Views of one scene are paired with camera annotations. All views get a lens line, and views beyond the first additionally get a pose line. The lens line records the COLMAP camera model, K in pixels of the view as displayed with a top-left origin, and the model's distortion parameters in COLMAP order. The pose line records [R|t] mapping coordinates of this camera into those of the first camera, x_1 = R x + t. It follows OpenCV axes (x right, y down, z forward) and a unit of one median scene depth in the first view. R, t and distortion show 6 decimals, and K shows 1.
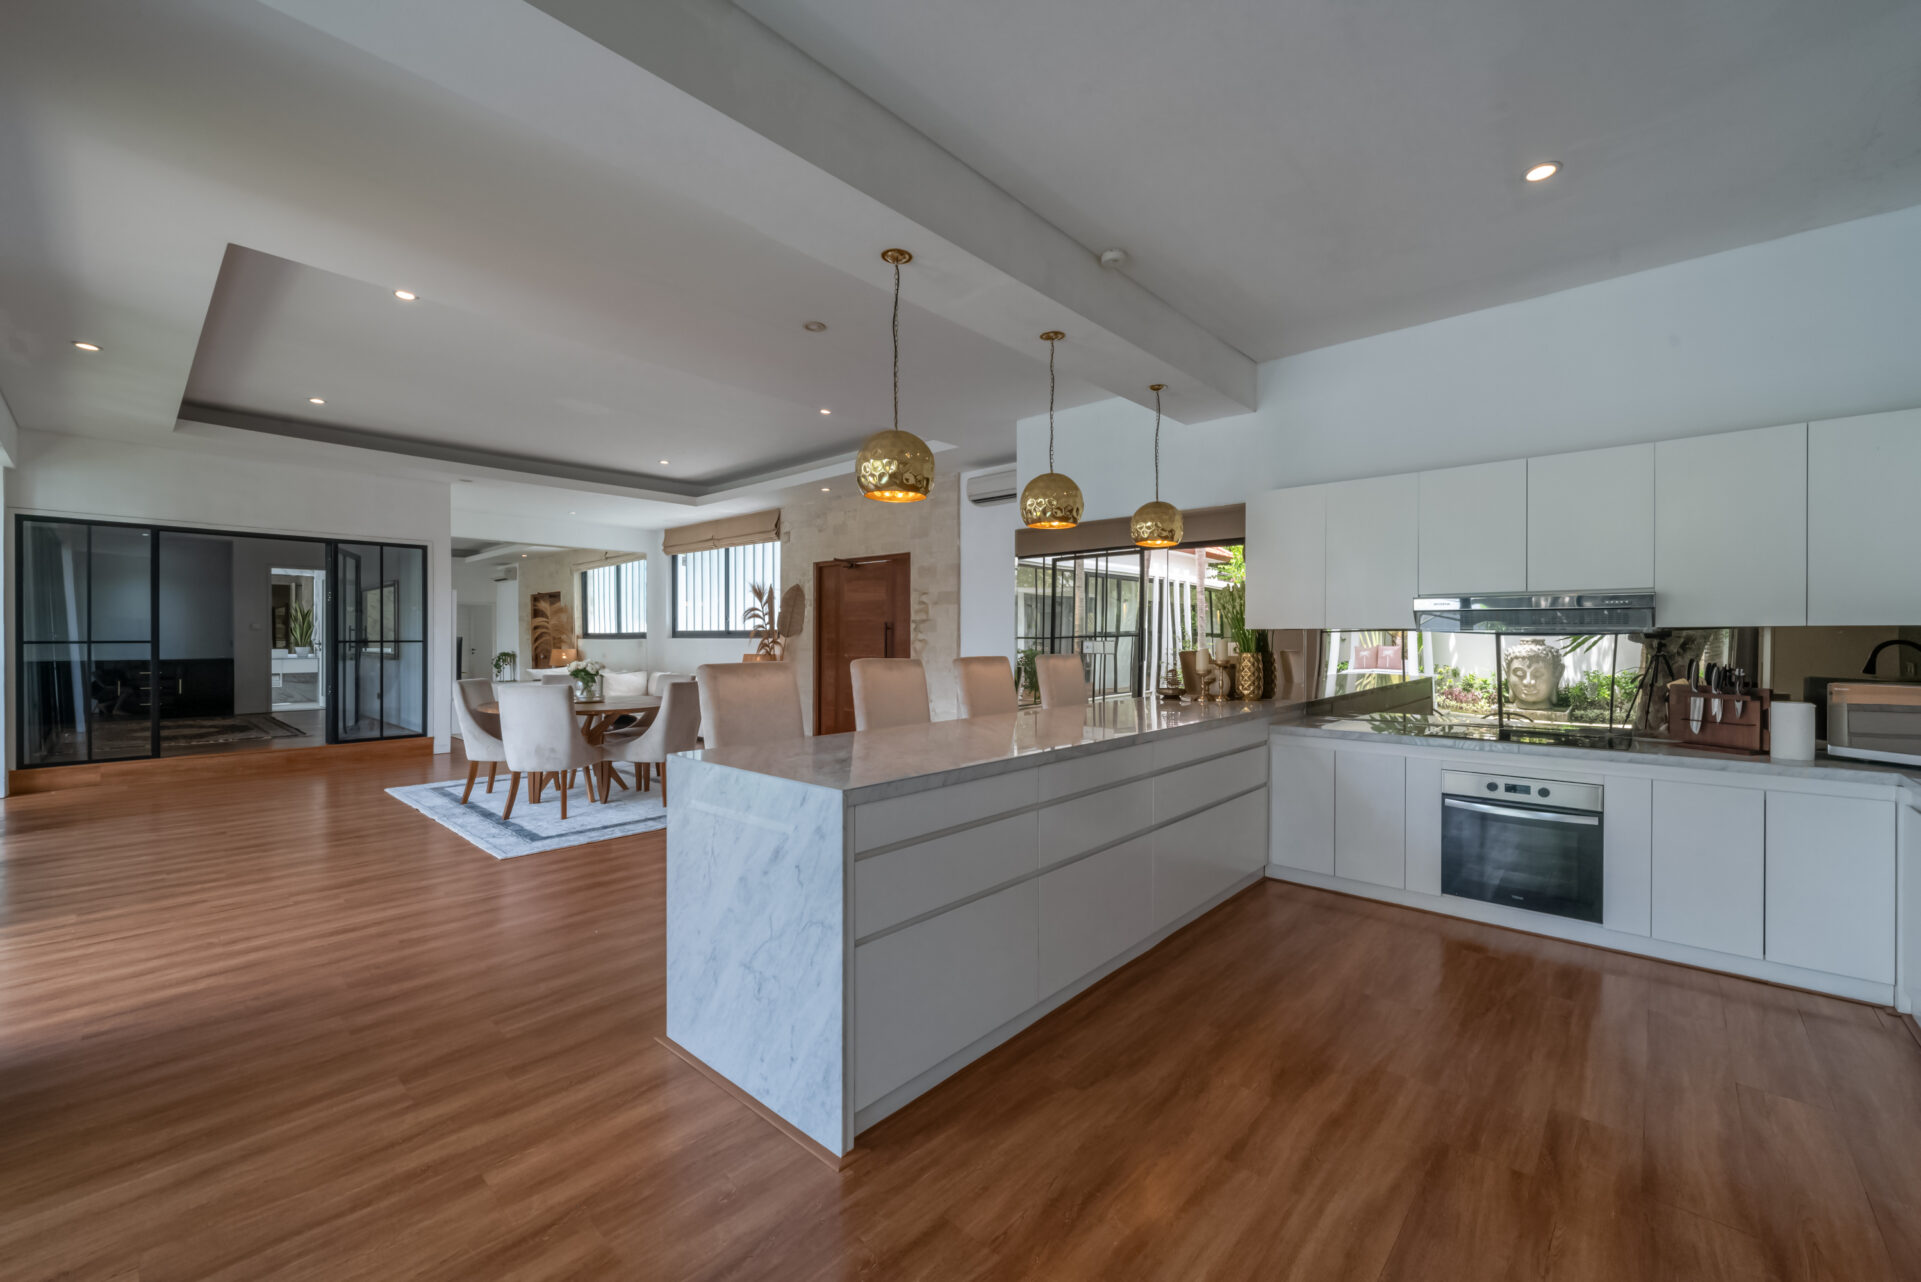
lens RADIAL K [[760.7, 0, 980.3], [0, 760.7, 649.2], [0, 0, 1]] dist [0.000406, -0.000063]
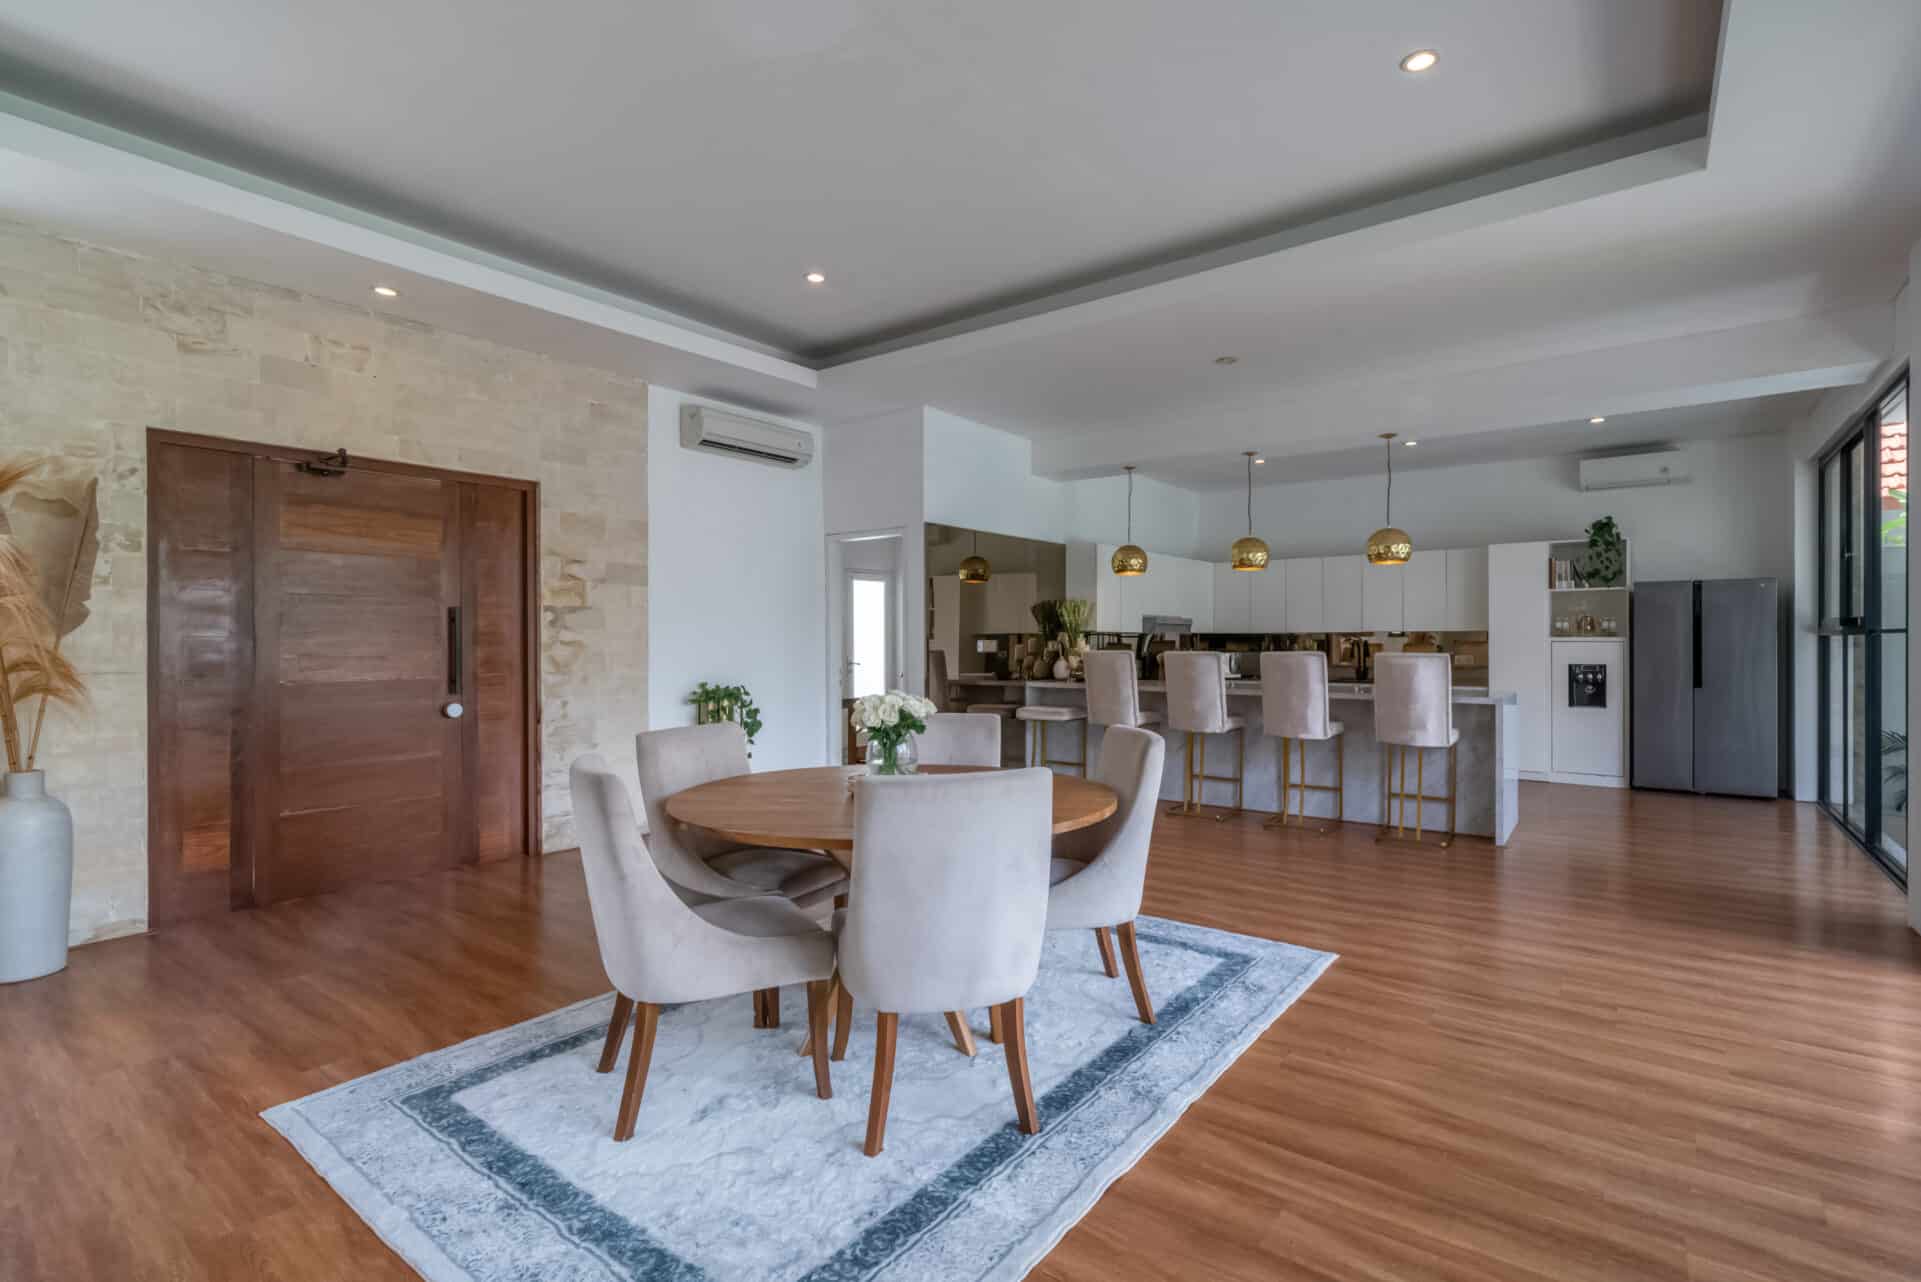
lens RADIAL K [[891.2, 0, 972.6], [0, 891.2, 643.3], [0, 0, 1]] dist [0.002213, 0.000404]
pose [[-0.063253, -0.008609, 0.997960, -0.484133], [0.013830, 0.999859, 0.009502, -0.008535], [-0.997902, 0.014403, -0.063125, 0.470267]]
